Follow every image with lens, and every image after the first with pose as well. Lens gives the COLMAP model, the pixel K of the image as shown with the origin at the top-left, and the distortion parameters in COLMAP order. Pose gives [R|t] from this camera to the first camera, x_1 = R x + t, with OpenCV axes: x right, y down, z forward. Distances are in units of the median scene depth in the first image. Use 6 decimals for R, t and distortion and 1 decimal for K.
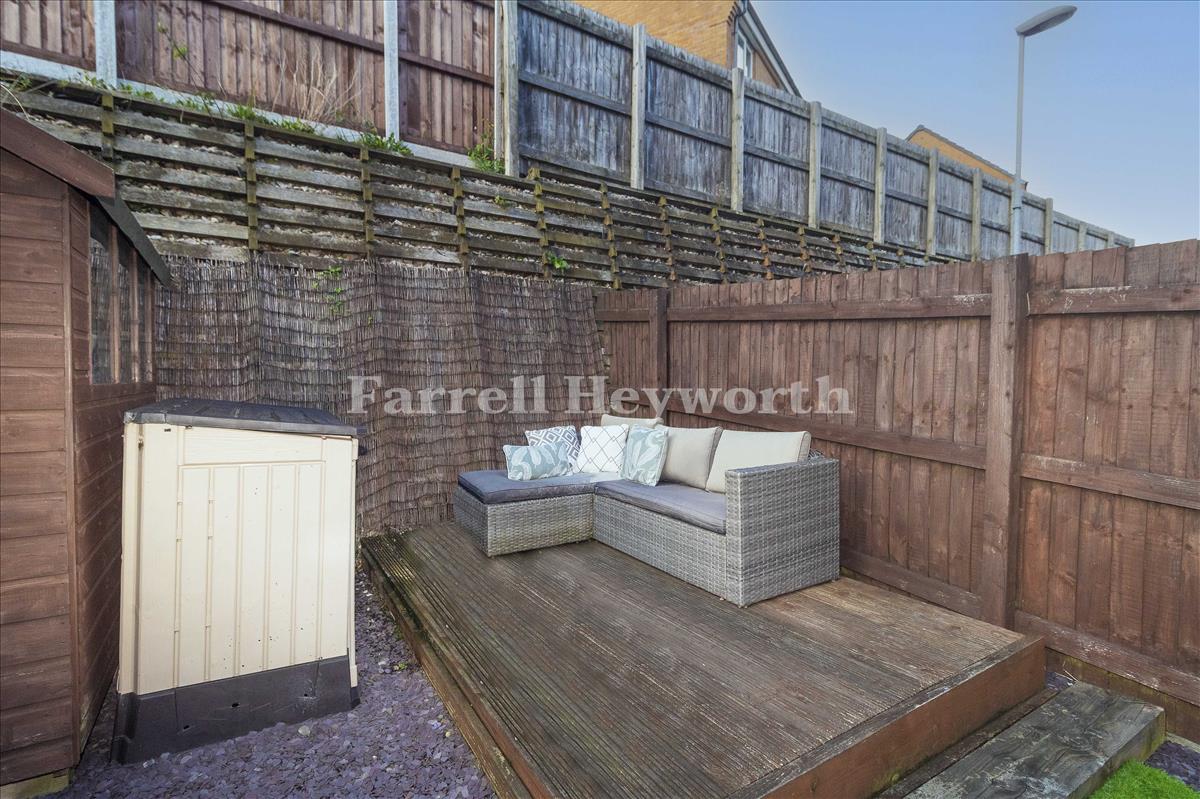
lens RADIAL K [[560.8, 0, 597.6], [0, 560.8, 397.8], [0, 0, 1]] dist [0.004935, 0.001436]
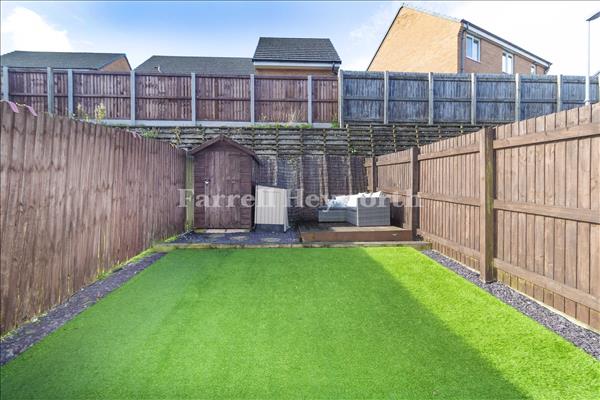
lens RADIAL K [[280.4, 0, 300.6], [0, 280.4, 200.0], [0, 0, 1]] dist [0.004935, 0.001436]
pose [[0.867654, -0.004476, -0.497149, 0.517749], [-0.013797, 0.999358, -0.033076, 0.123606], [0.496978, 0.035558, 0.867034, -0.654766]]
